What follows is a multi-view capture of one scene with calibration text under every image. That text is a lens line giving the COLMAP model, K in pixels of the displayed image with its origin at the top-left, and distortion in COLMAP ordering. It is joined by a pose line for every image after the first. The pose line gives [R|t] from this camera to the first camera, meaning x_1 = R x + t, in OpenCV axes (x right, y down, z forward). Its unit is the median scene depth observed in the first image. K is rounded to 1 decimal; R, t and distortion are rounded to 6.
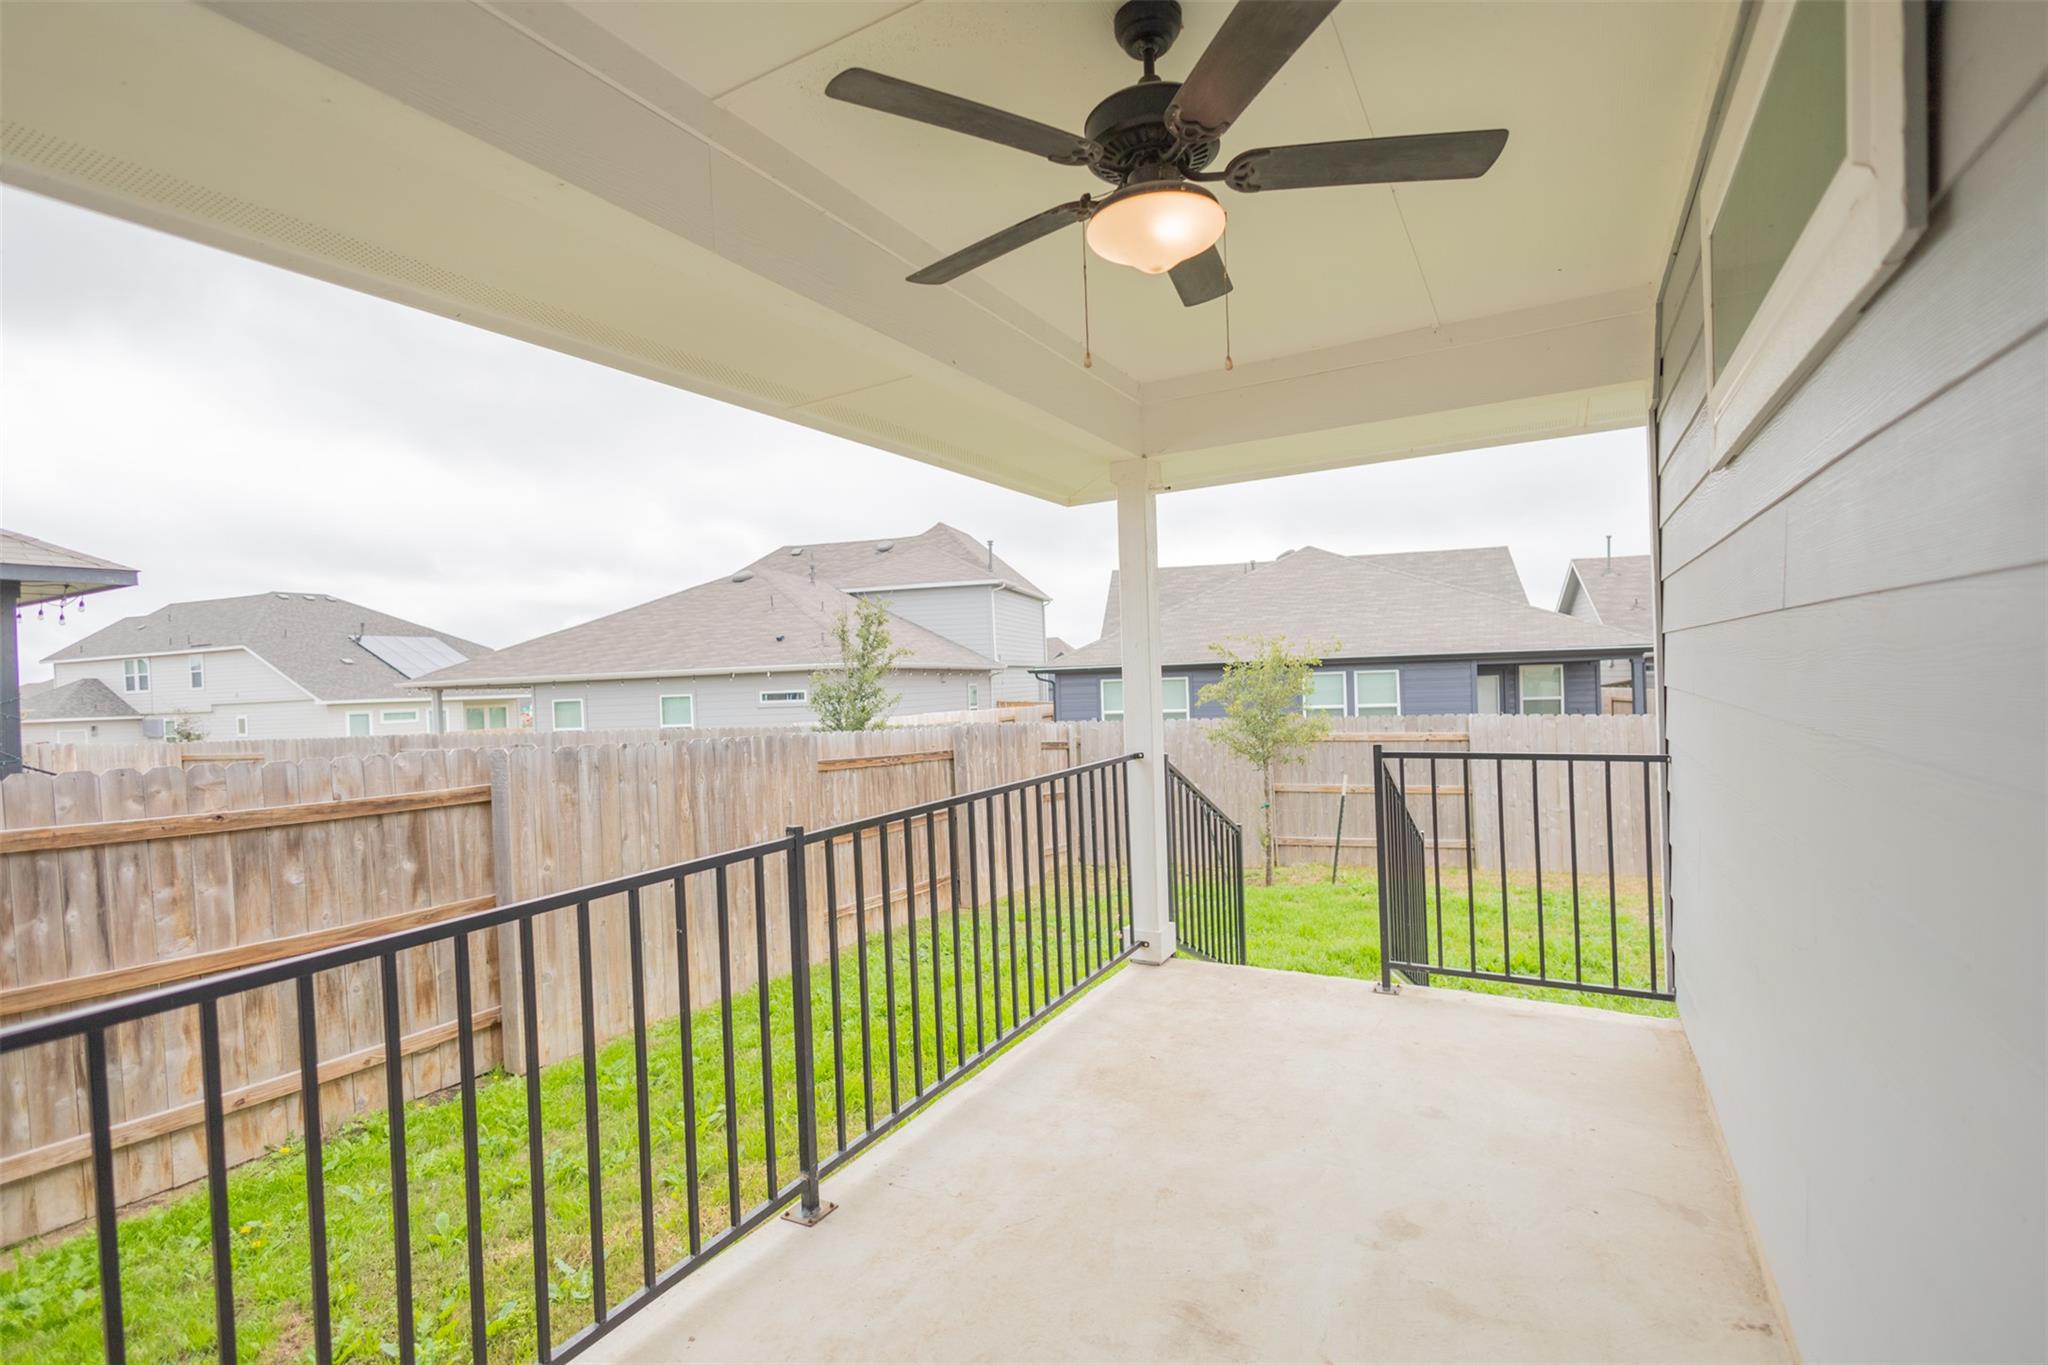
lens RADIAL K [[934.7, 0, 1024.0], [0, 934.7, 682.5], [0, 0, 1]] dist [-0.000256, 0.000135]
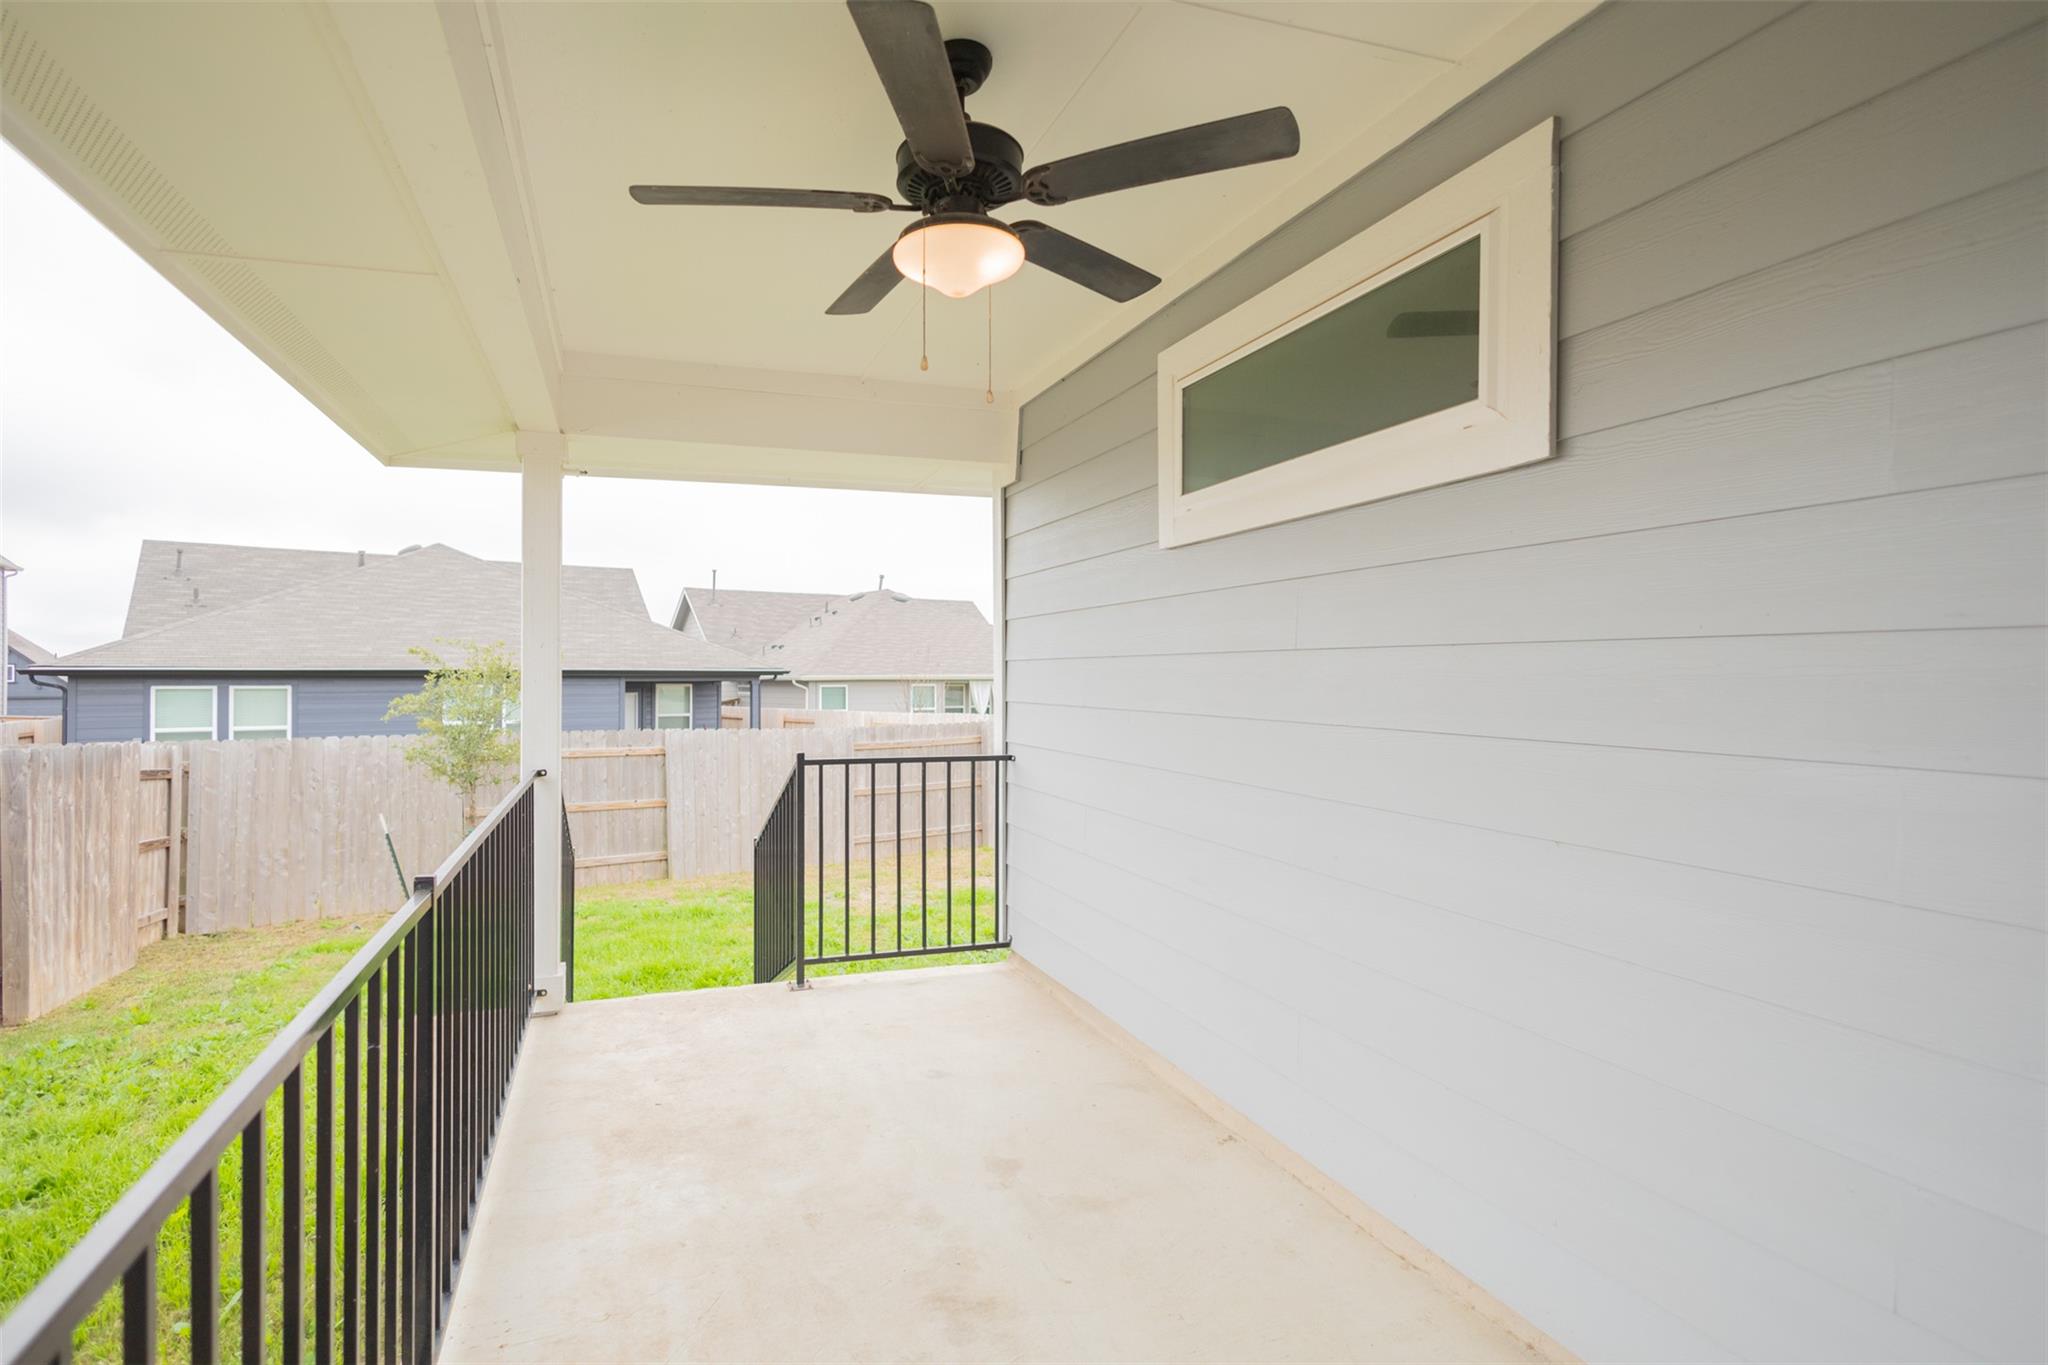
lens RADIAL K [[975.7, 0, 928.7], [0, 975.7, 673.7], [0, 0, 1]] dist [0.003983, 0.000224]
pose [[0.689630, 0.036324, 0.723250, -0.280829], [-0.017954, 0.999292, -0.033068, 0.009402], [-0.723939, 0.009820, 0.689794, 0.116931]]
